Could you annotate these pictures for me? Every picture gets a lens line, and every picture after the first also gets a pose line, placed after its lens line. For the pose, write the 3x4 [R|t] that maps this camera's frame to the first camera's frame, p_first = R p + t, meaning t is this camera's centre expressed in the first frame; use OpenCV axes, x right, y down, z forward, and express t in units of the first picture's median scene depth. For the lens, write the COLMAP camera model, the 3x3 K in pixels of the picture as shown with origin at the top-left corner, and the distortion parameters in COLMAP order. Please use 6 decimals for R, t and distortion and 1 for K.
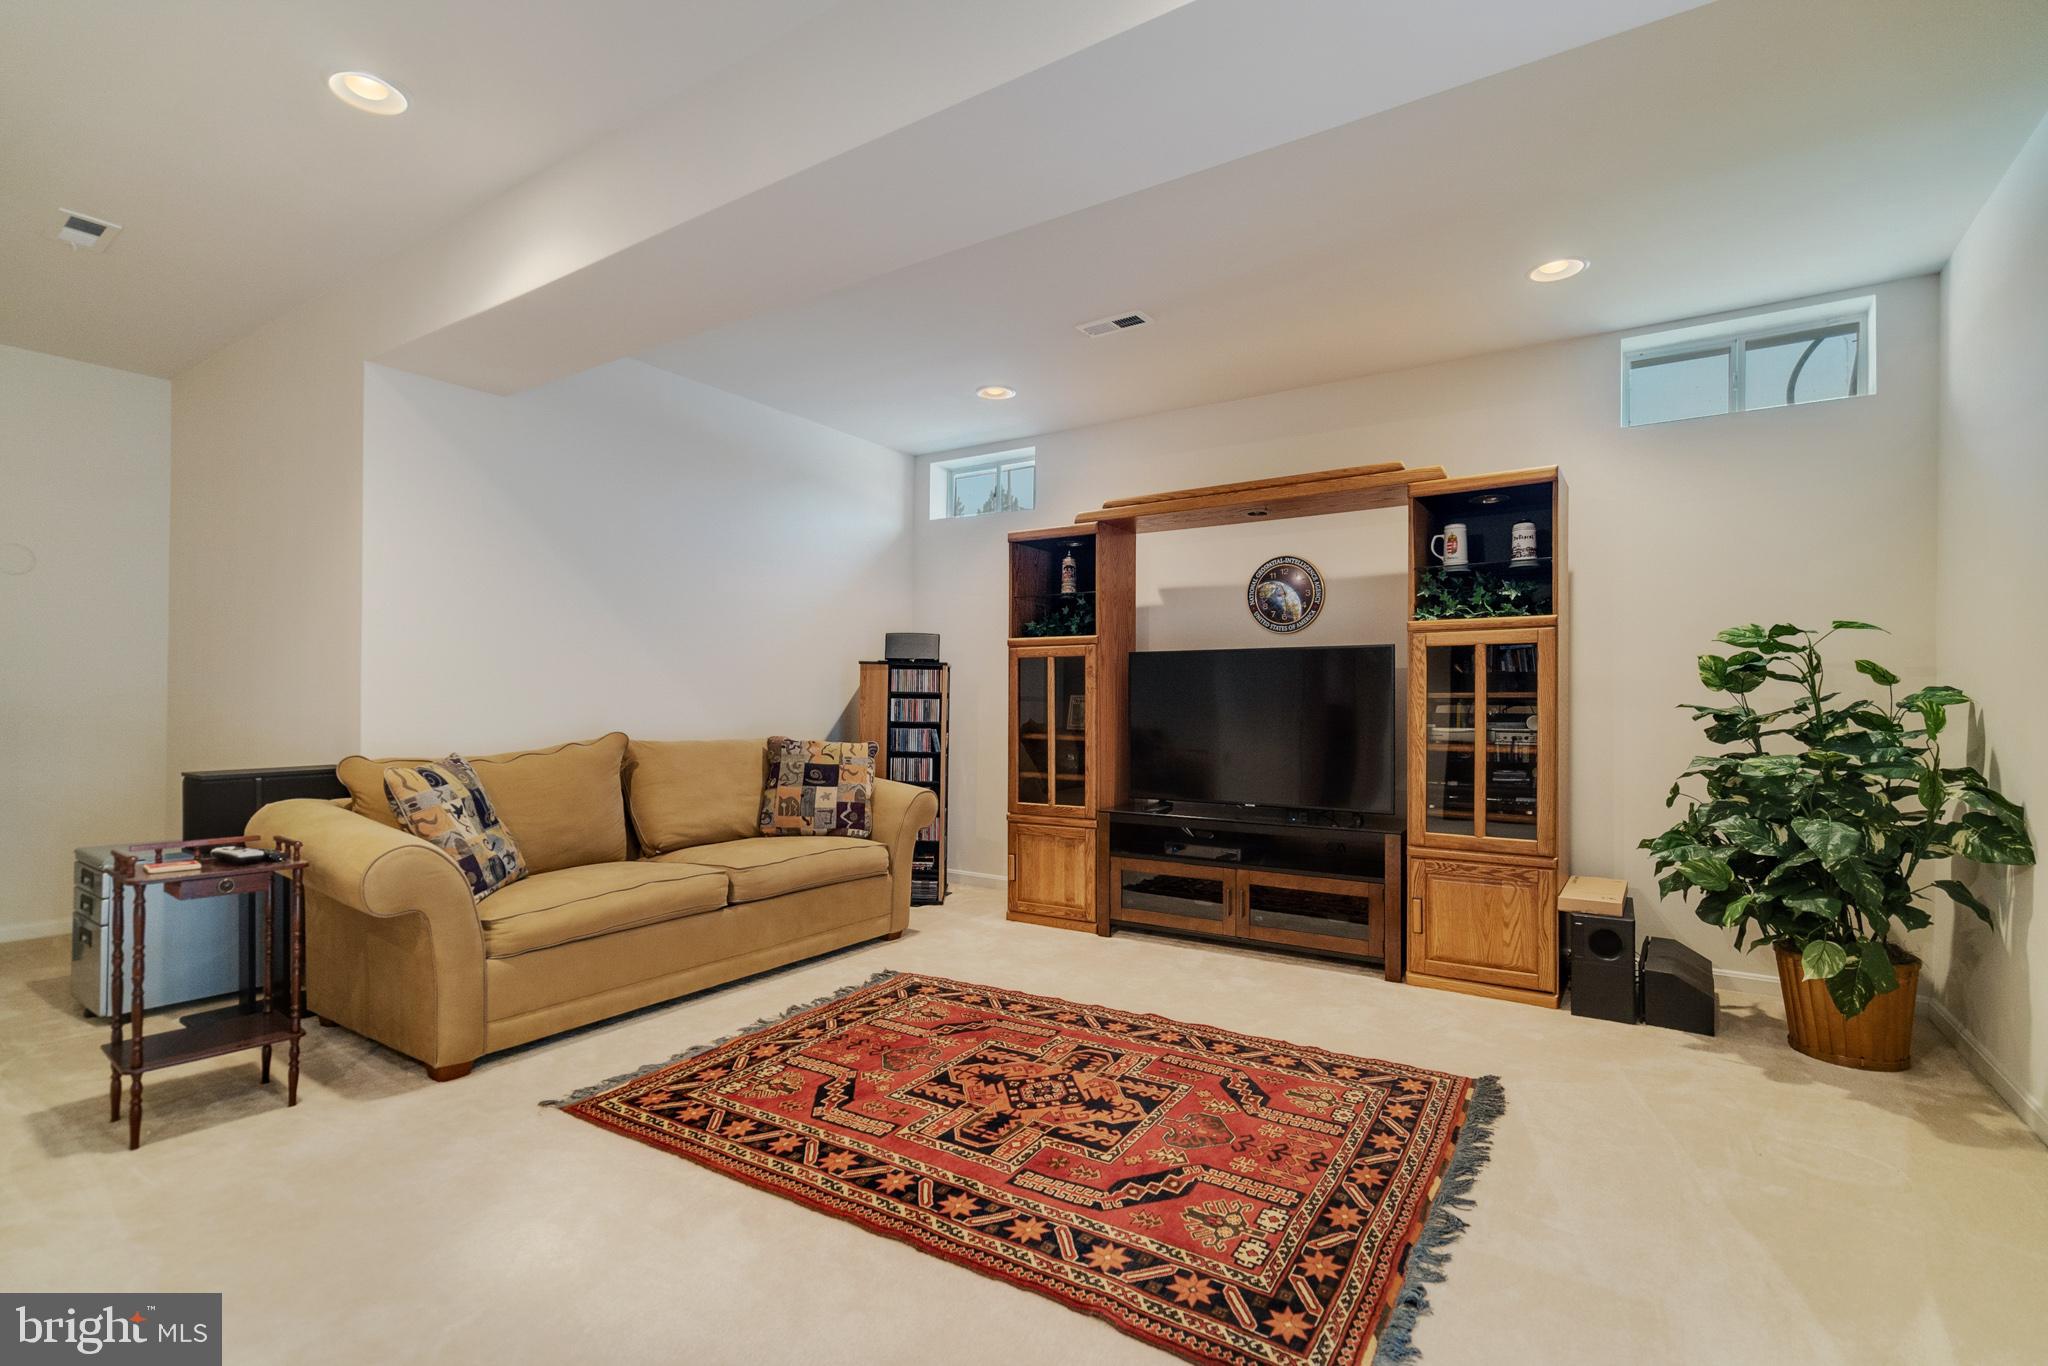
lens RADIAL K [[931.4, 0, 1026.8], [0, 931.4, 702.0], [0, 0, 1]] dist [-0.003367, 0.000348]
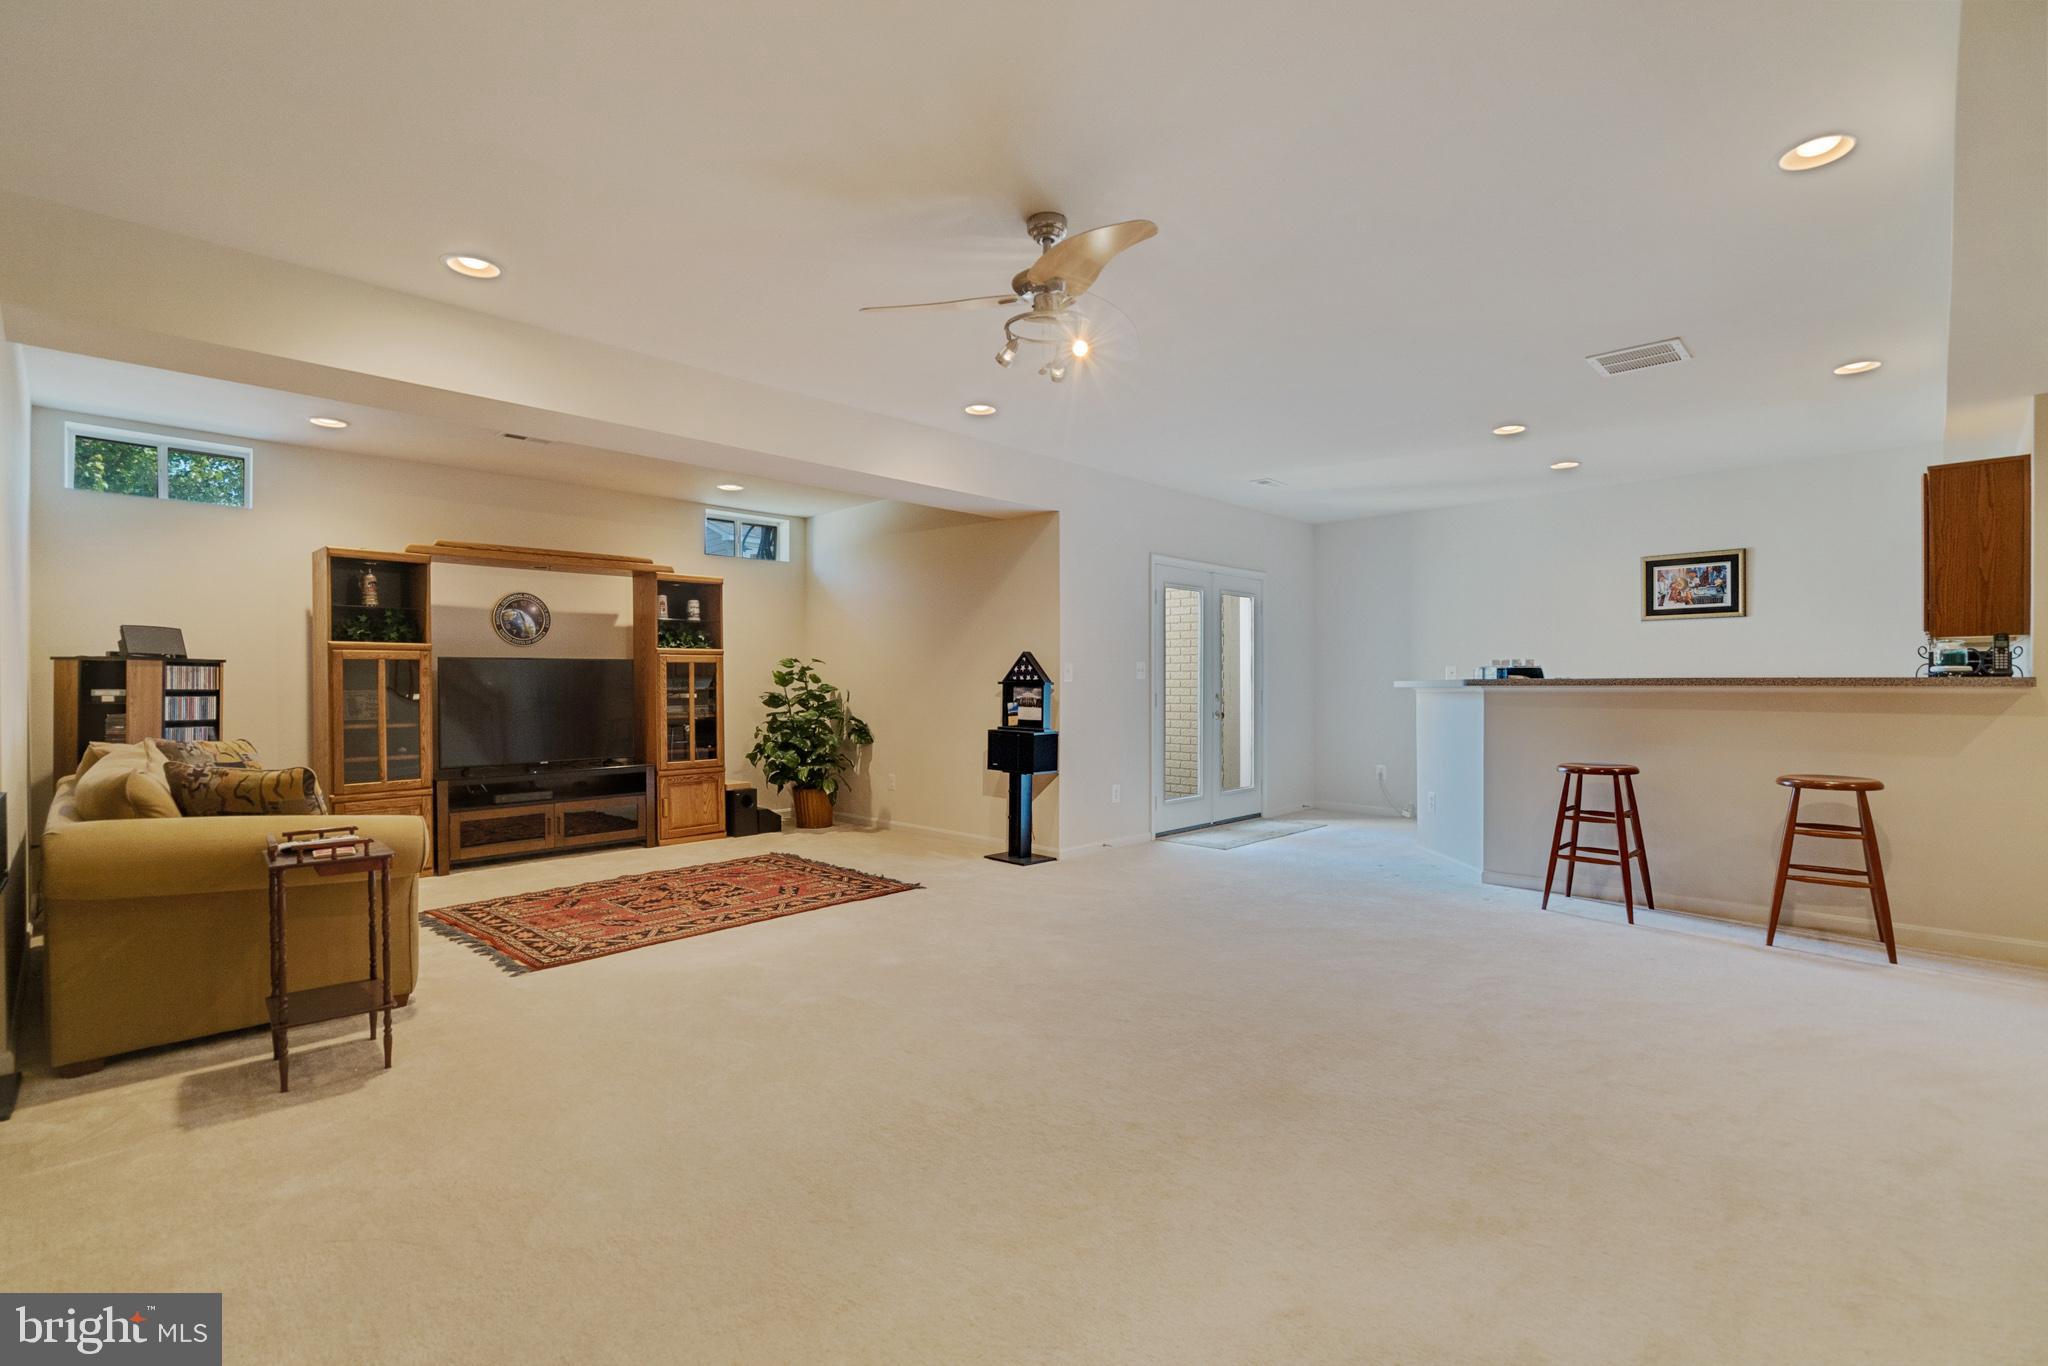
lens RADIAL K [[931.4, 0, 1033.0], [0, 931.4, 685.9], [0, 0, 1]] dist [-0.003367, 0.000348]
pose [[0.191120, -0.011786, 0.981496, -1.354488], [0.001980, 0.999931, 0.011622, -0.036258], [-0.981565, -0.000278, 0.191130, -0.076673]]
